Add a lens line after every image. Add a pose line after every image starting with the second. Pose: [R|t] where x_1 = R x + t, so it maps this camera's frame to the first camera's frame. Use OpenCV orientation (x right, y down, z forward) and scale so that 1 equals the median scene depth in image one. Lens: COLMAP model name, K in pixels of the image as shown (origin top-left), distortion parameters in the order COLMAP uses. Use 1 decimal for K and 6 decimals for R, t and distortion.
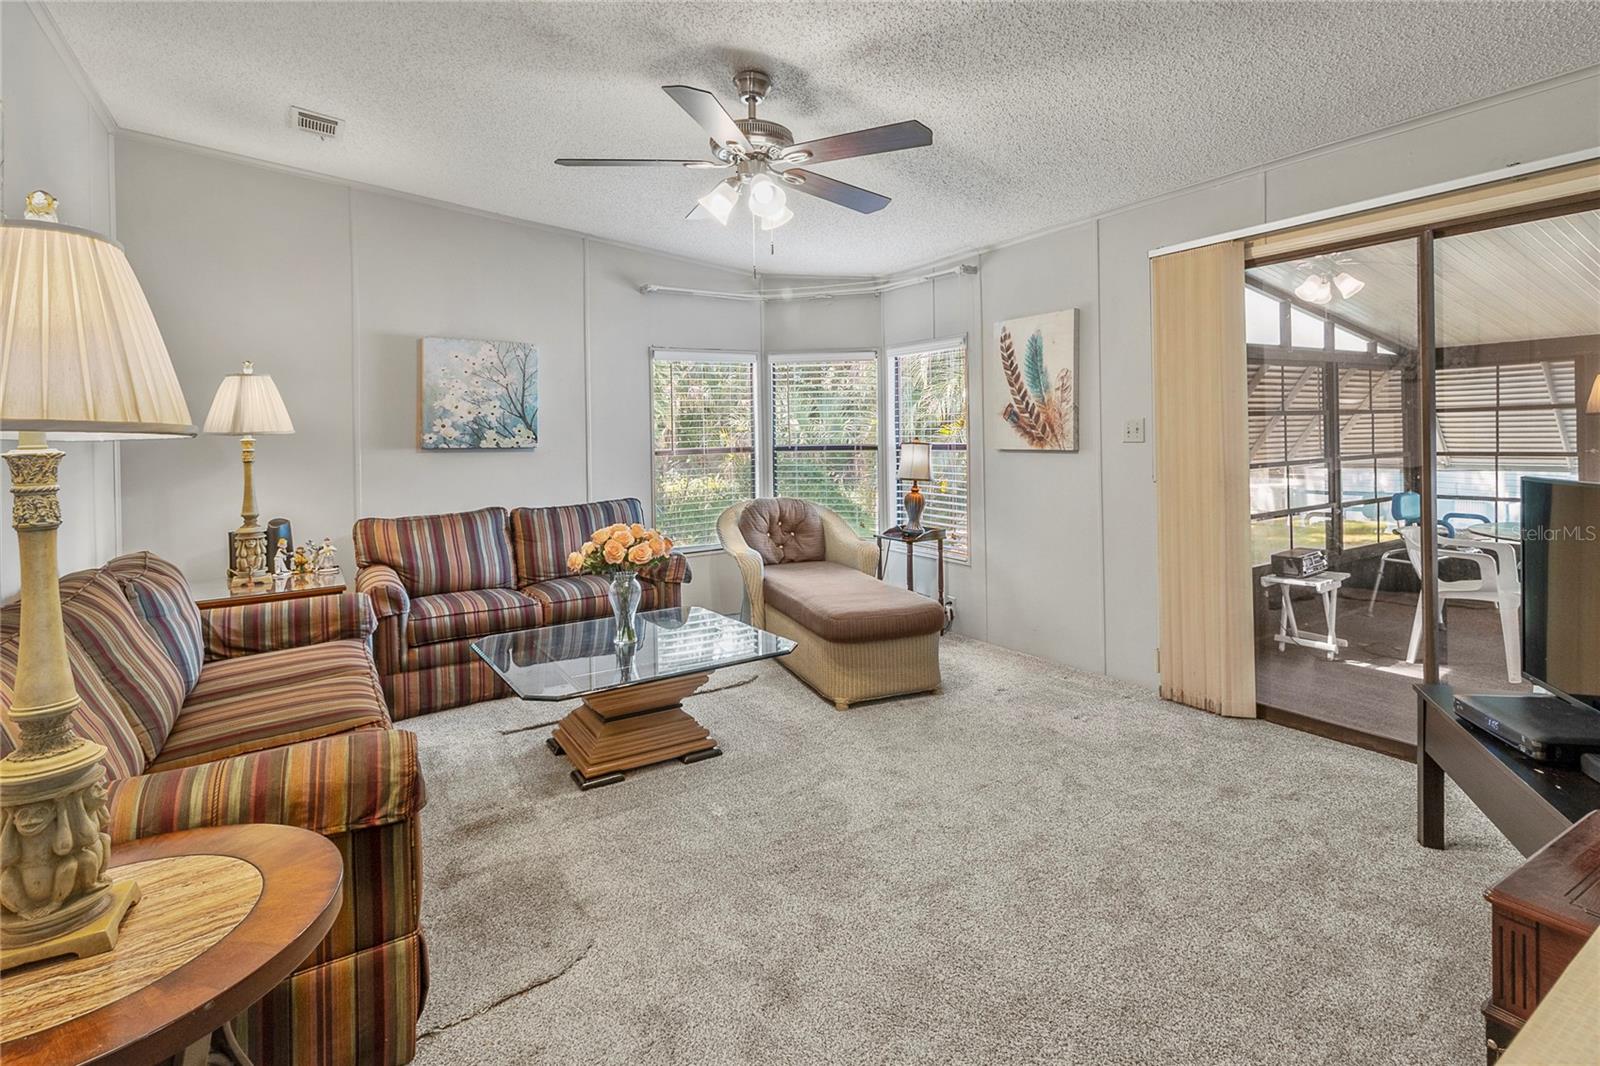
lens RADIAL K [[840.0, 0, 807.3], [0, 840.0, 478.0], [0, 0, 1]] dist [-0.000287, 0.000094]
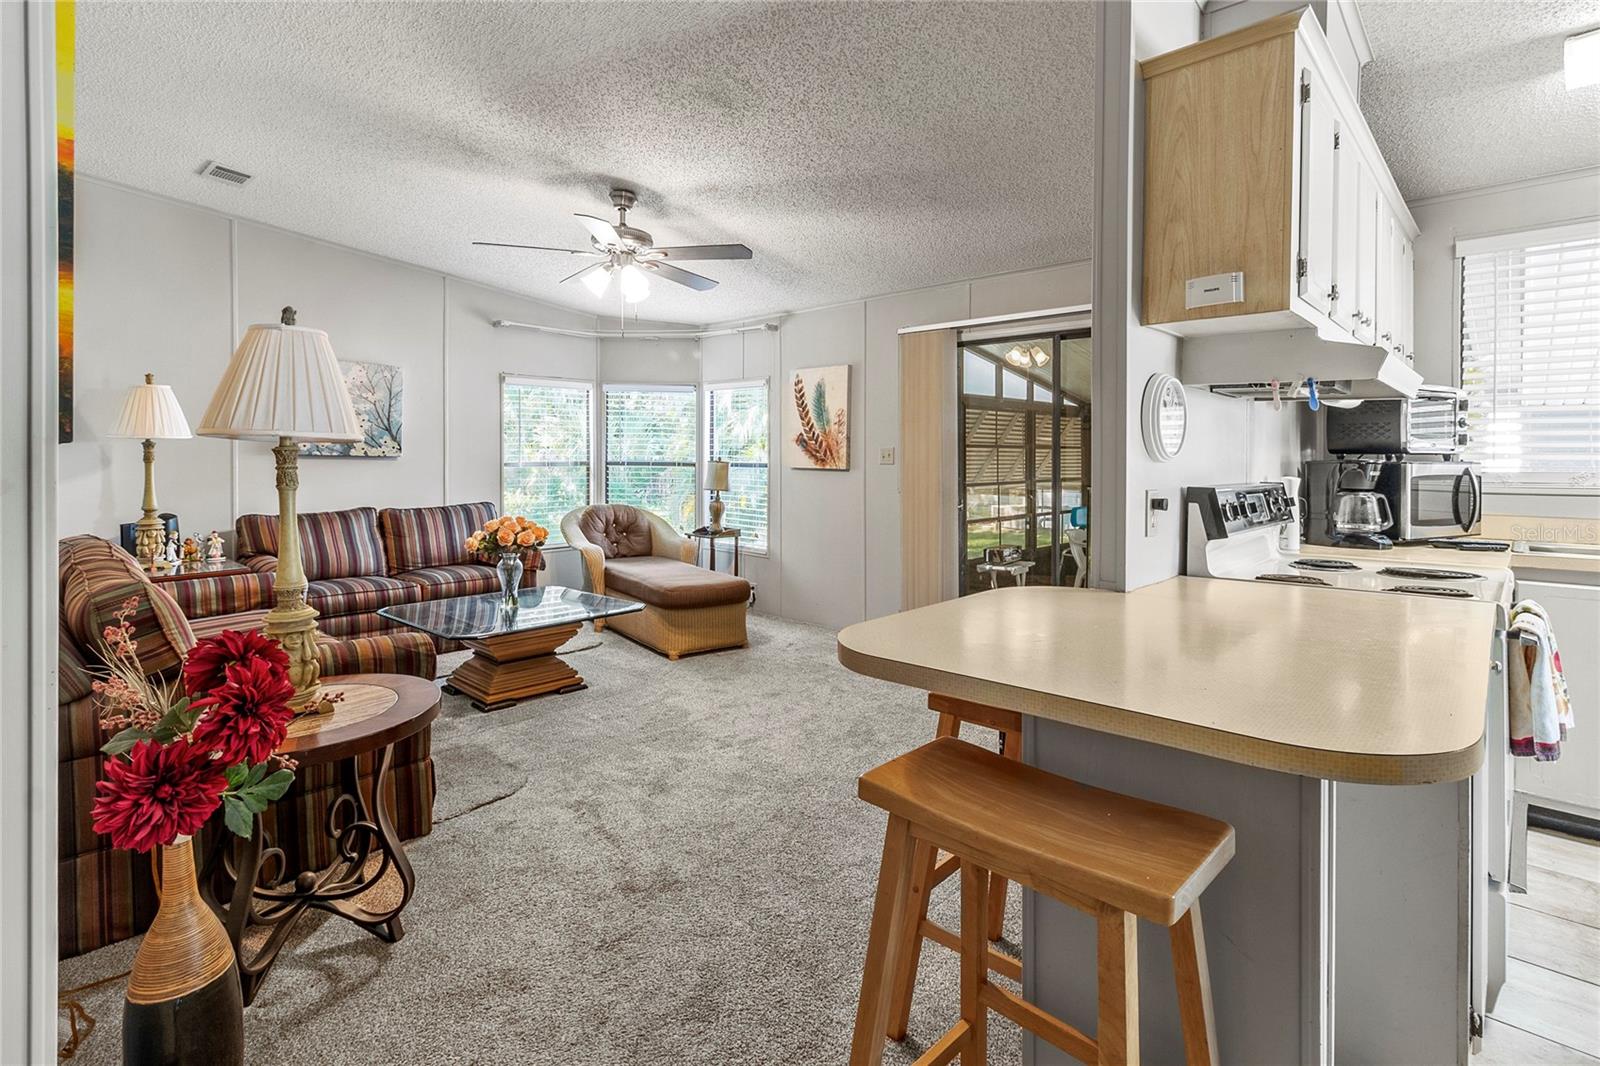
lens RADIAL K [[762.8, 0, 811.3], [0, 762.8, 458.1], [0, 0, 1]] dist [-0.000531, 0.000068]
pose [[0.968746, 0.026153, 0.246671, -0.042134], [-0.014284, 0.998658, -0.049782, 0.011620], [-0.247642, 0.044702, 0.967820, -0.183013]]
